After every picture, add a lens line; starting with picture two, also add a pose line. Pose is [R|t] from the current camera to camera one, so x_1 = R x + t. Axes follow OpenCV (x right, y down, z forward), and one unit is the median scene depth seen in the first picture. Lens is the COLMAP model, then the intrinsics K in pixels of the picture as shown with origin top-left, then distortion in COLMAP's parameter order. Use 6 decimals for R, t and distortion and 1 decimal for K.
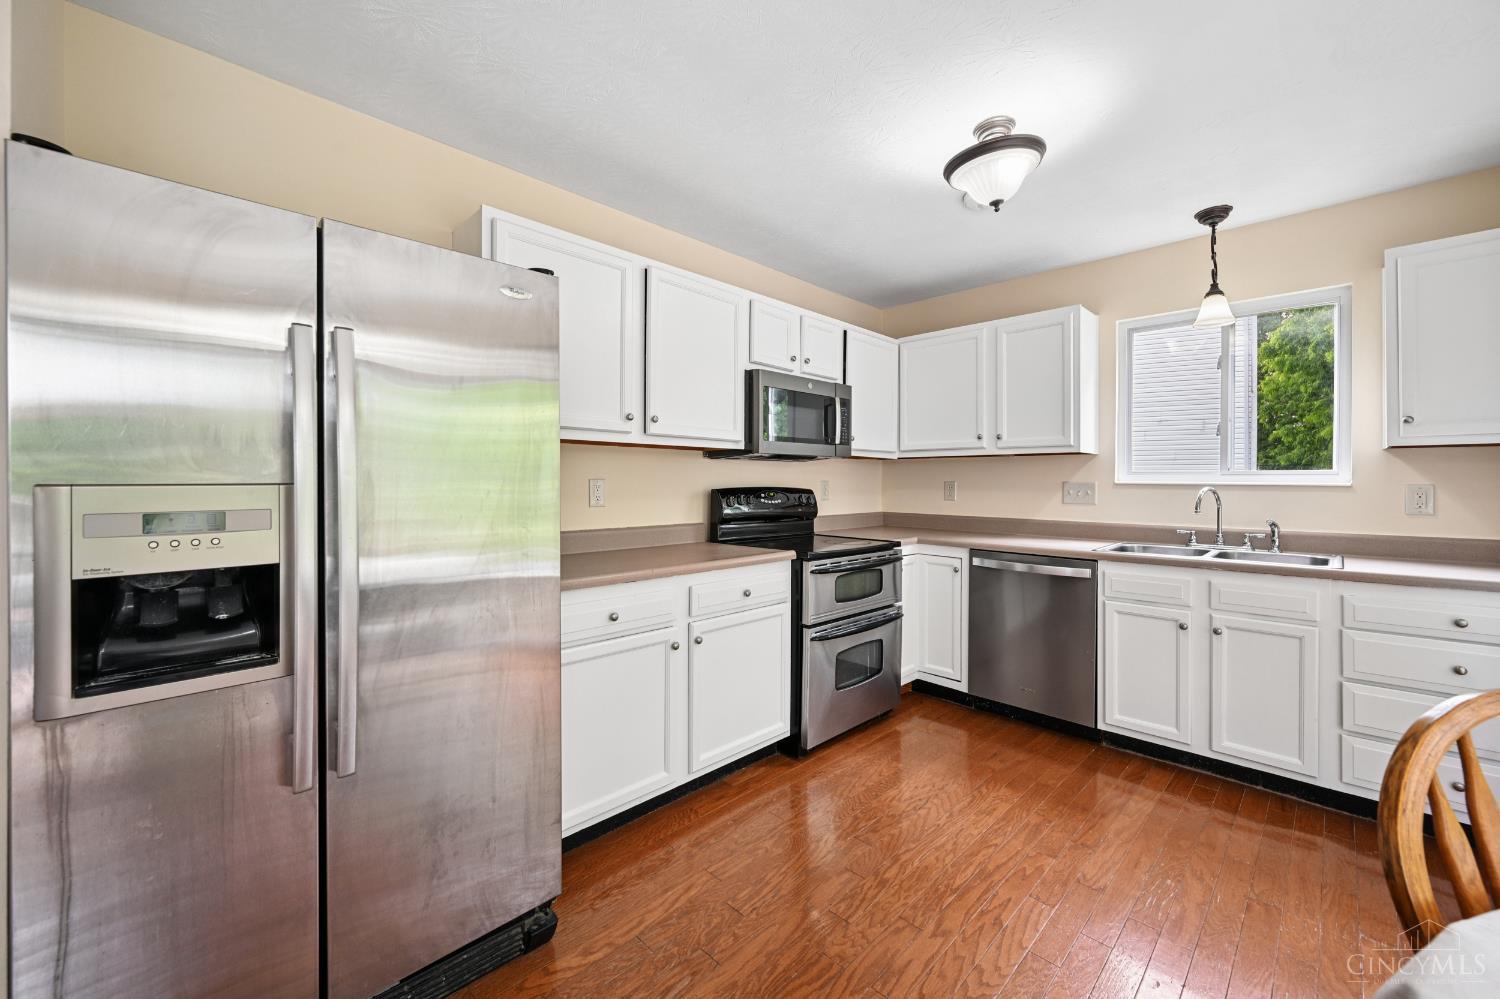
lens RADIAL K [[594.2, 0, 756.8], [0, 594.2, 479.5], [0, 0, 1]] dist [-0.003490, 0.002001]
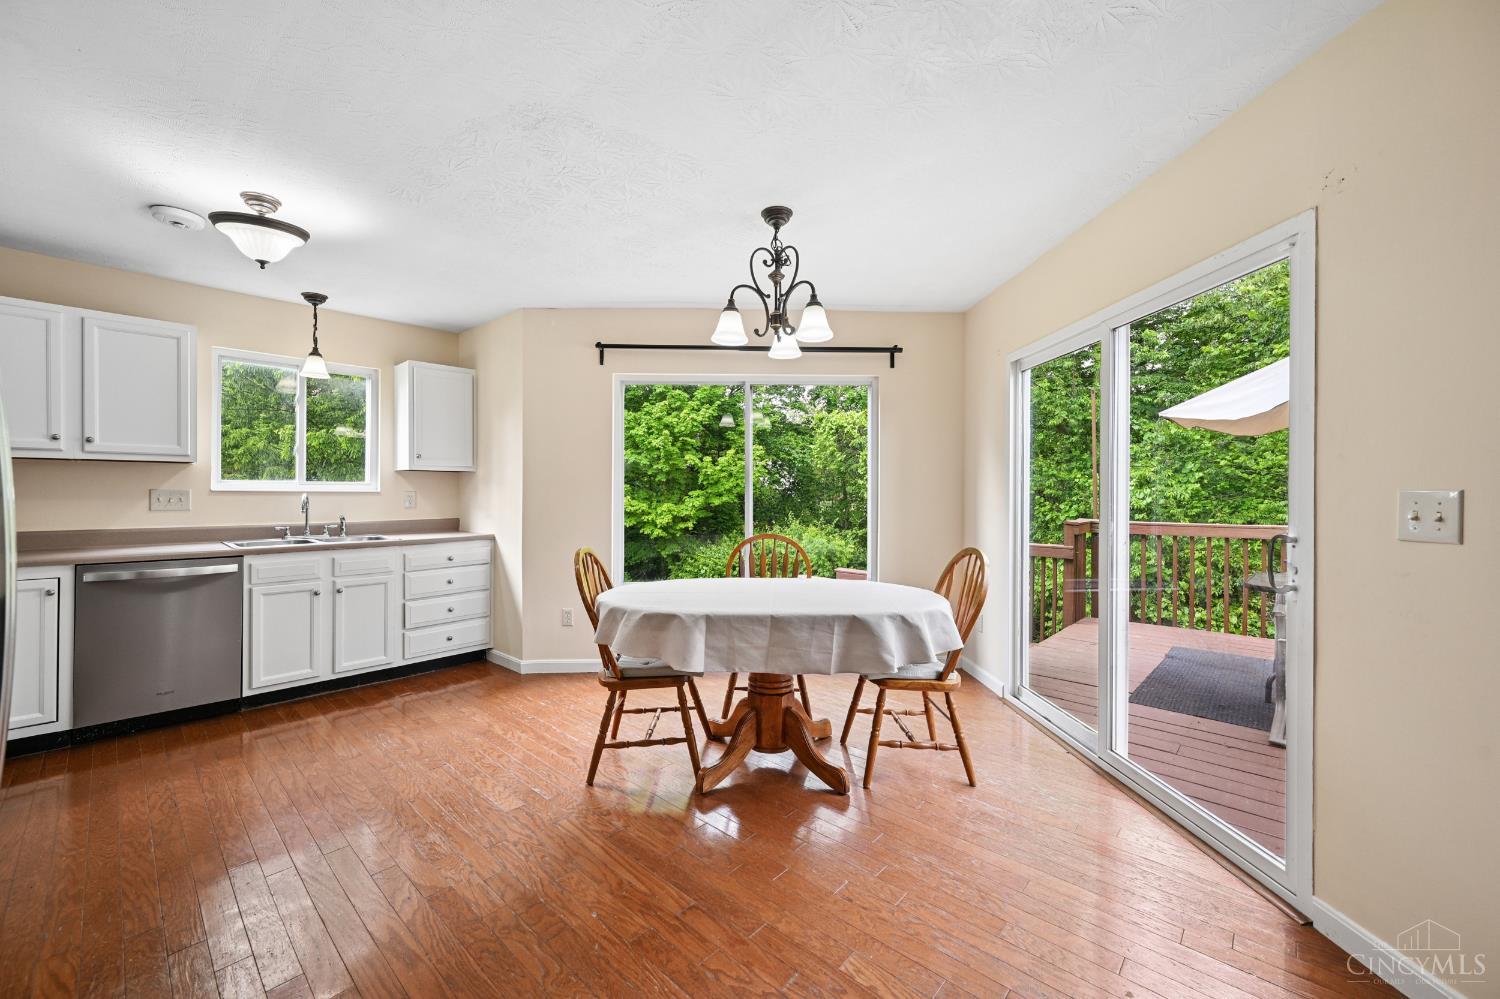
lens RADIAL K [[594.2, 0, 749.5], [0, 594.2, 496.0], [0, 0, 1]] dist [-0.003490, 0.002001]
pose [[-0.047188, -0.009290, 0.998843, -0.673142], [-0.005643, 0.999943, 0.009033, 0.000404], [-0.998870, -0.005210, -0.047238, 0.045589]]
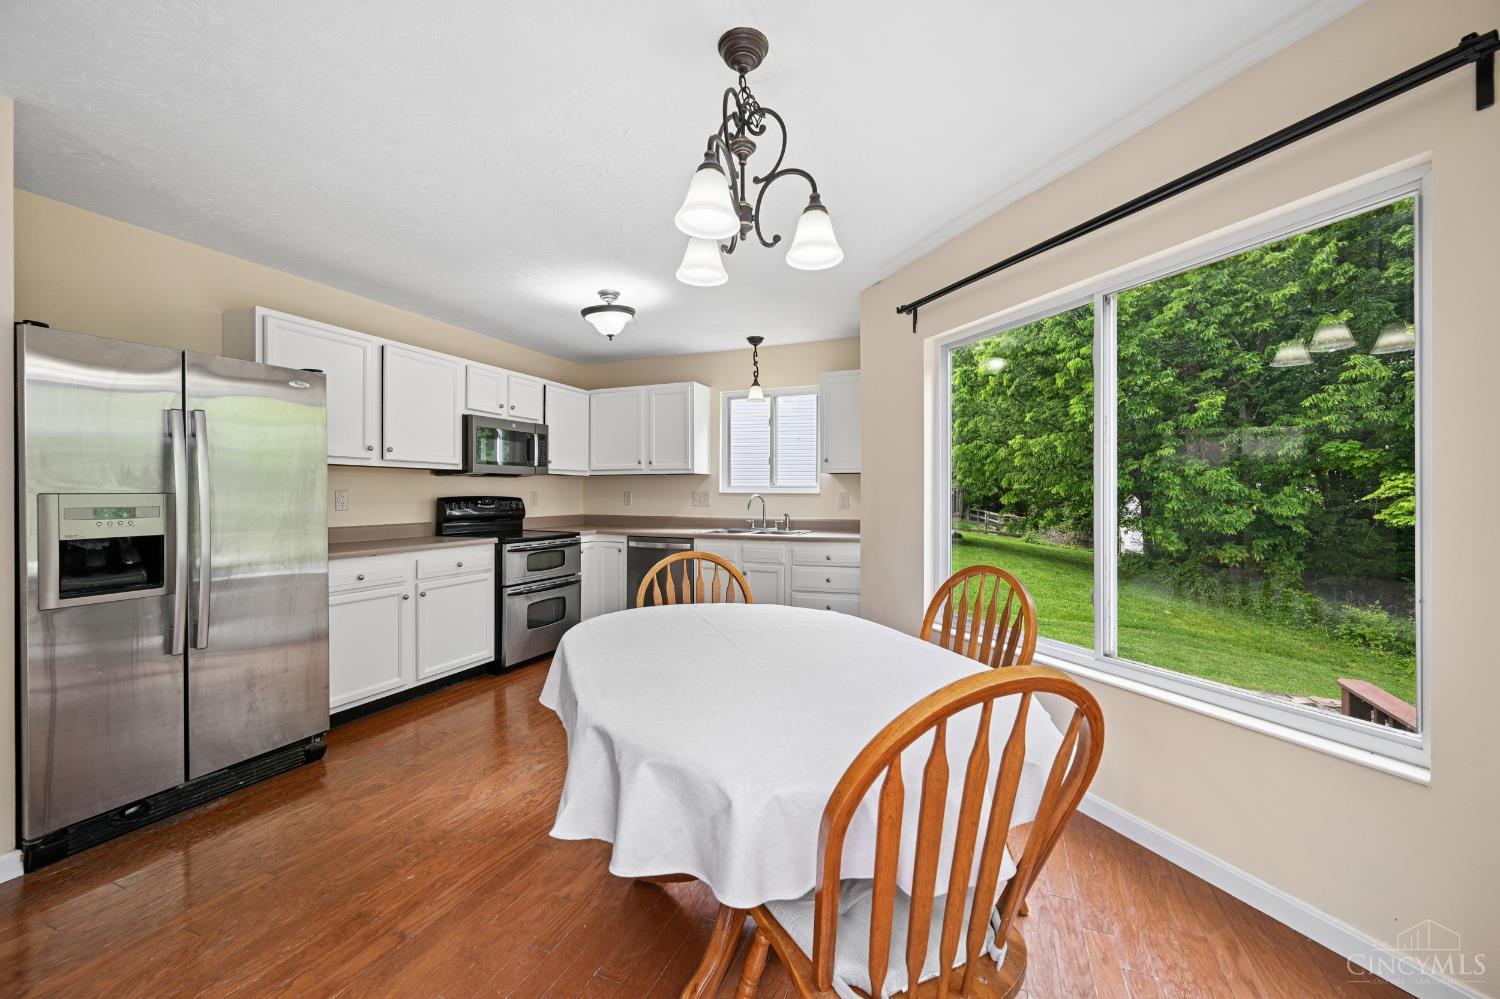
lens RADIAL K [[594.2, 0, 752.4], [0, 594.2, 492.9], [0, 0, 1]] dist [-0.003490, 0.002001]
pose [[0.928555, -0.003094, 0.371183, 0.105060], [0.001865, 0.999992, 0.003668, 0.001340], [-0.371191, -0.002714, 0.928553, -0.637604]]
